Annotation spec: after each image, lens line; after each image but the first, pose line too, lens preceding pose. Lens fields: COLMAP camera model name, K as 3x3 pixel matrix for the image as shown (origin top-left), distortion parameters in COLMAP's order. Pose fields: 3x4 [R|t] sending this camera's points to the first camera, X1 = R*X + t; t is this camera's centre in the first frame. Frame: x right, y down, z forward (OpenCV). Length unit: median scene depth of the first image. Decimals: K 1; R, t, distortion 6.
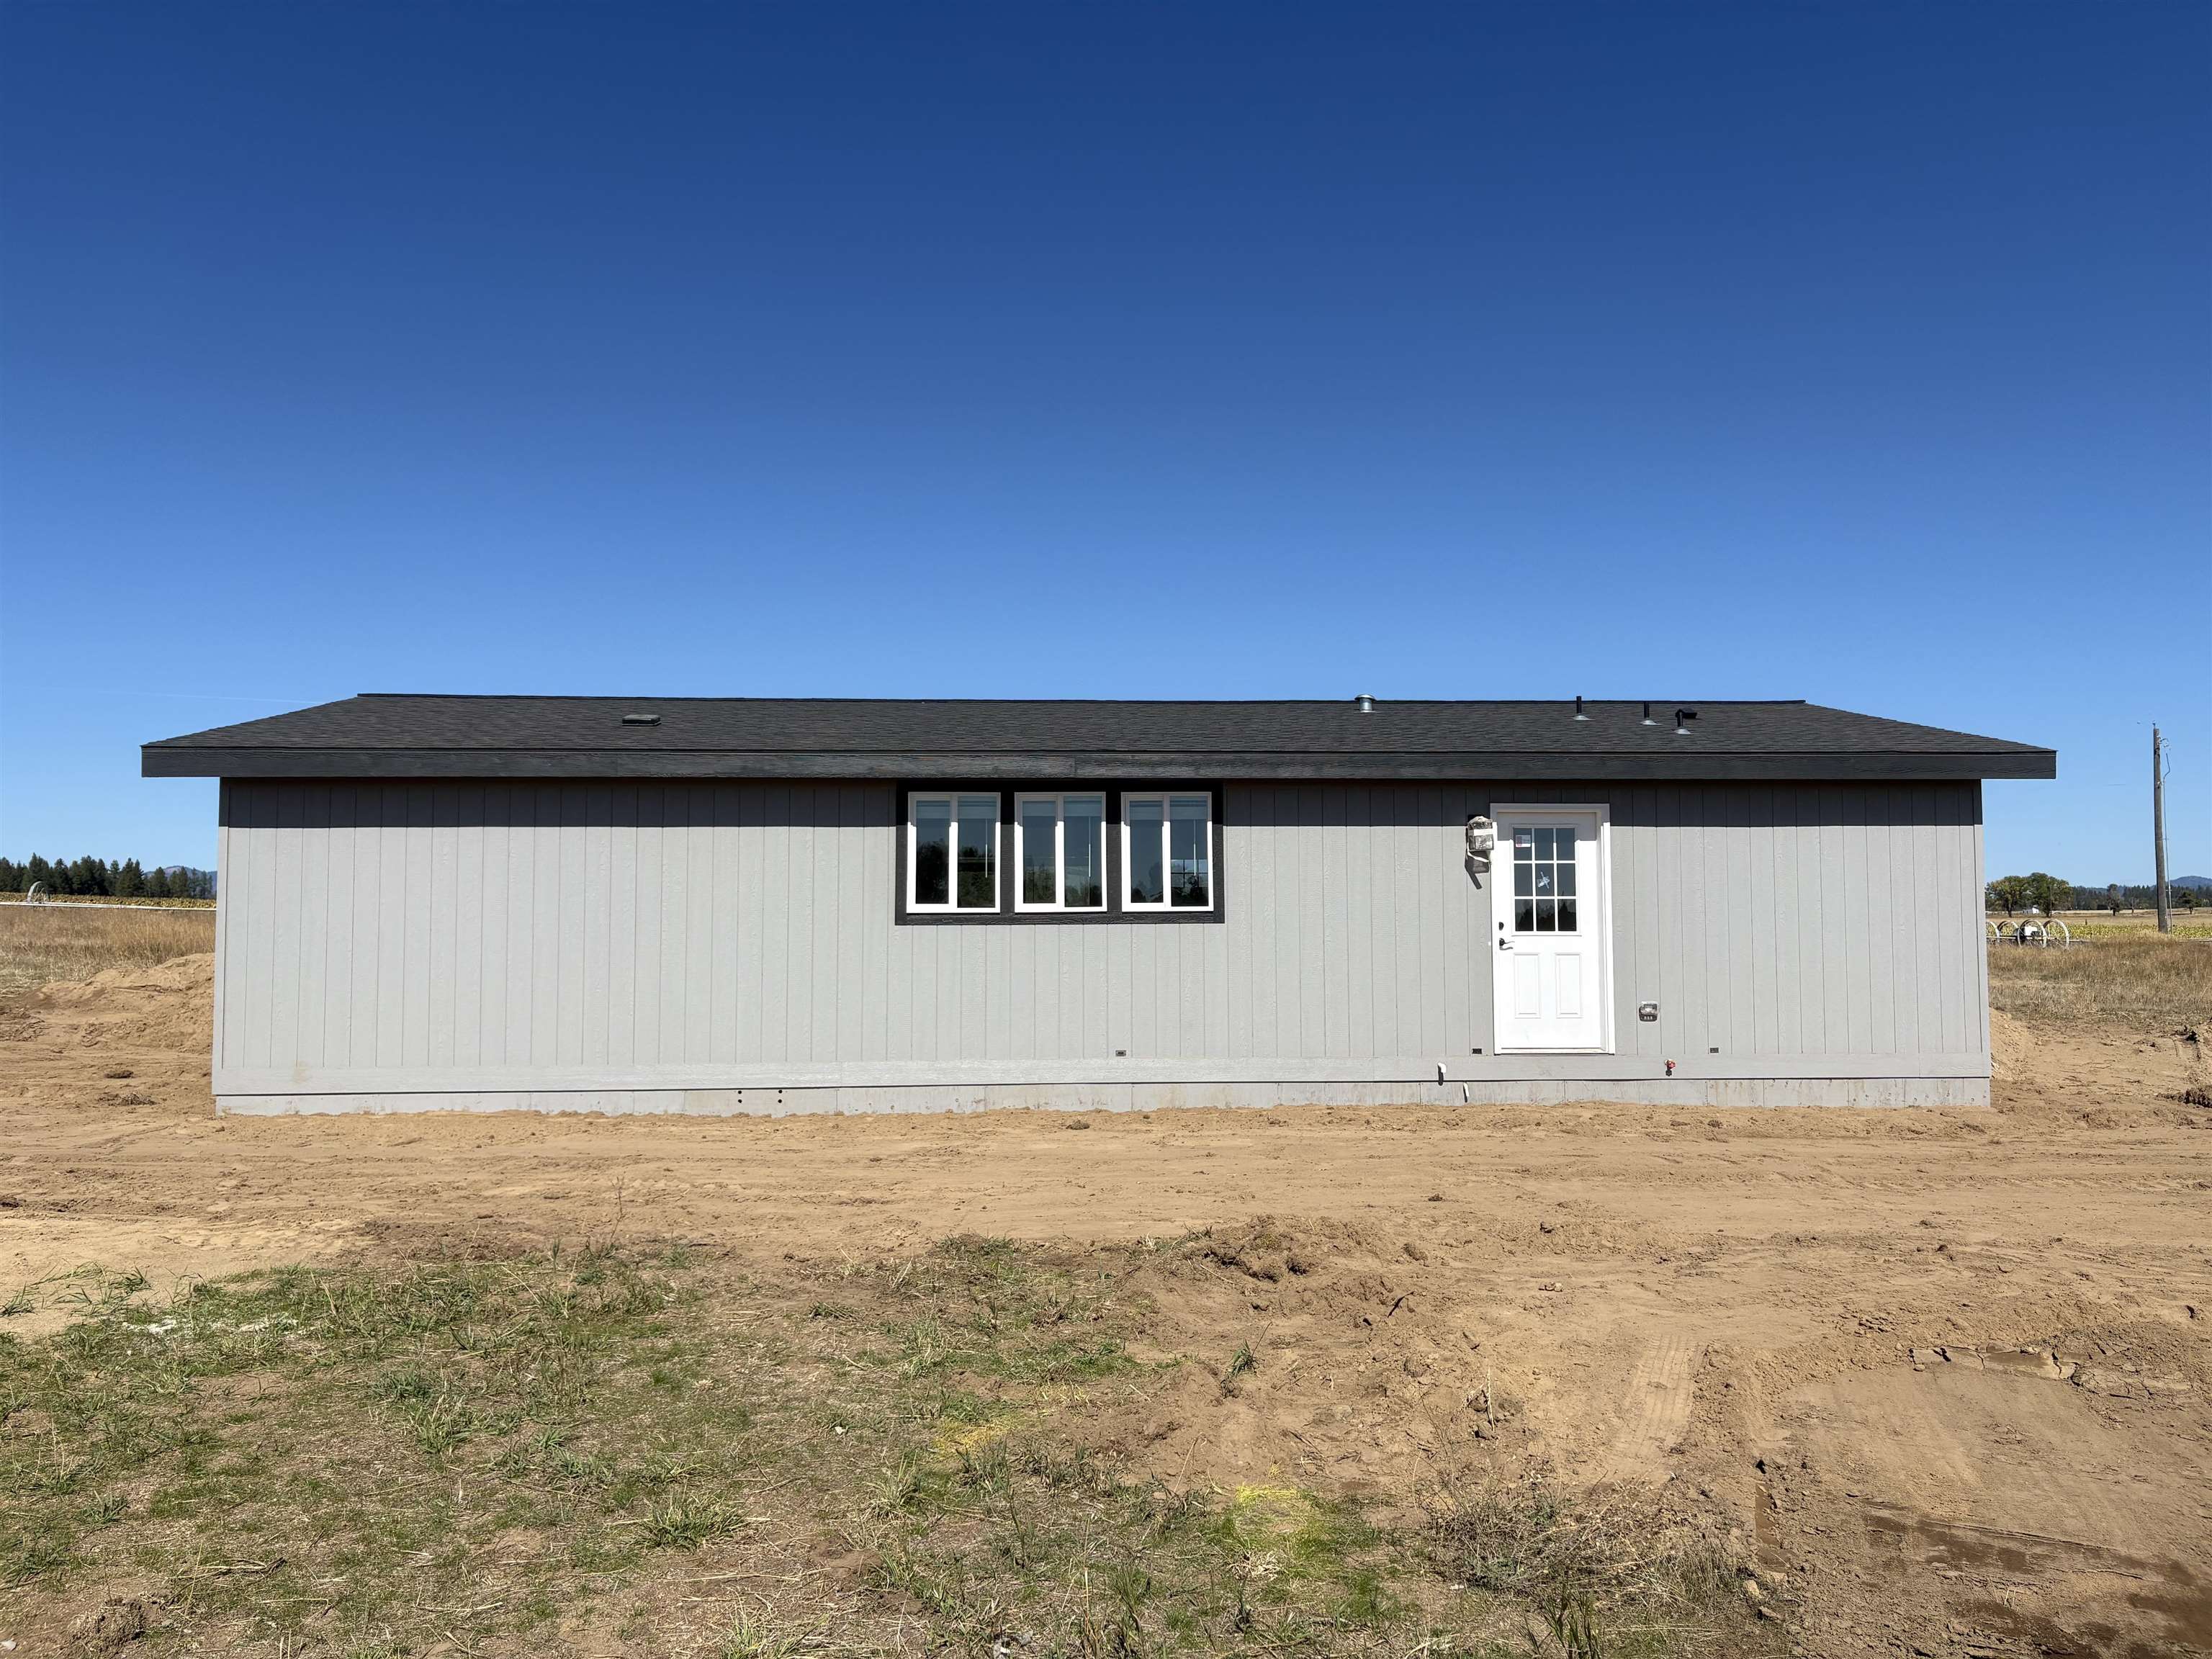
lens RADIAL K [[1664.7, 0, 1106.0], [0, 1664.7, 829.5], [0, 0, 1]] dist [0.158095, -0.415060]
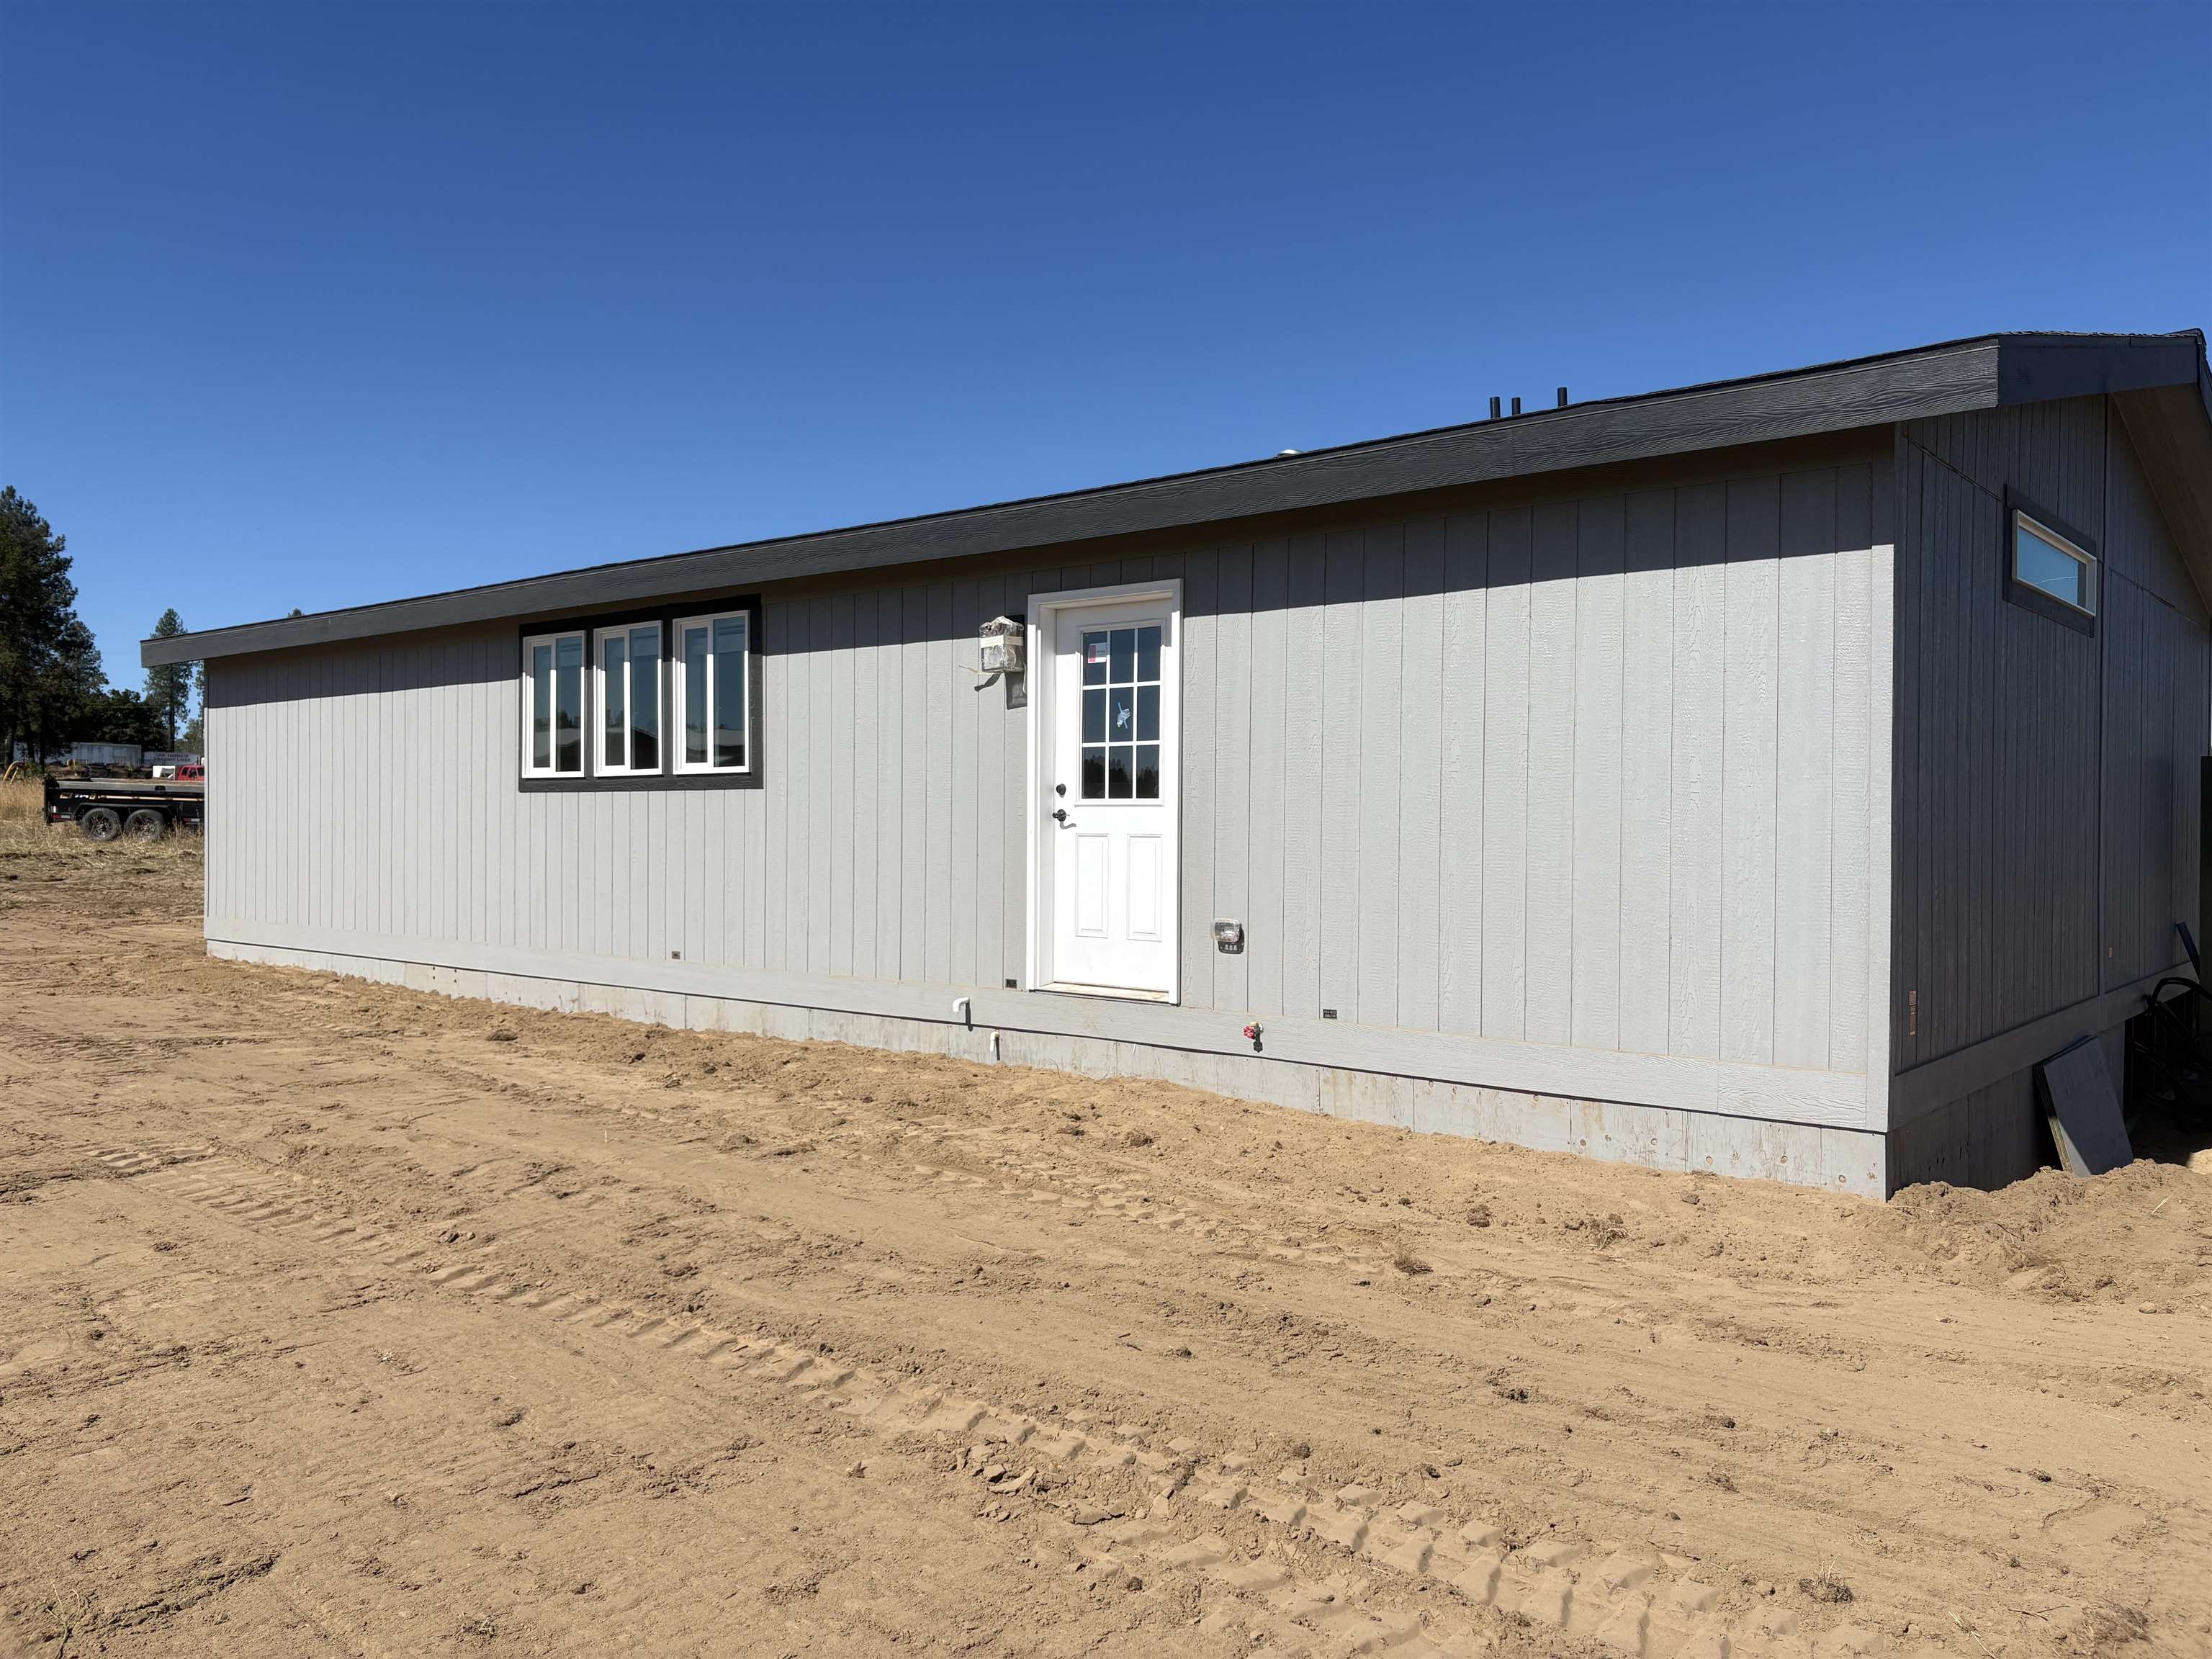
lens RADIAL K [[1664.7, 0, 1106.0], [0, 1664.7, 829.5], [0, 0, 1]] dist [0.158095, -0.415060]
pose [[0.727846, 0.014099, -0.685595, 0.681711], [0.050998, 0.995907, 0.074622, 0.026366], [0.683841, -0.089277, 0.724148, 0.560661]]
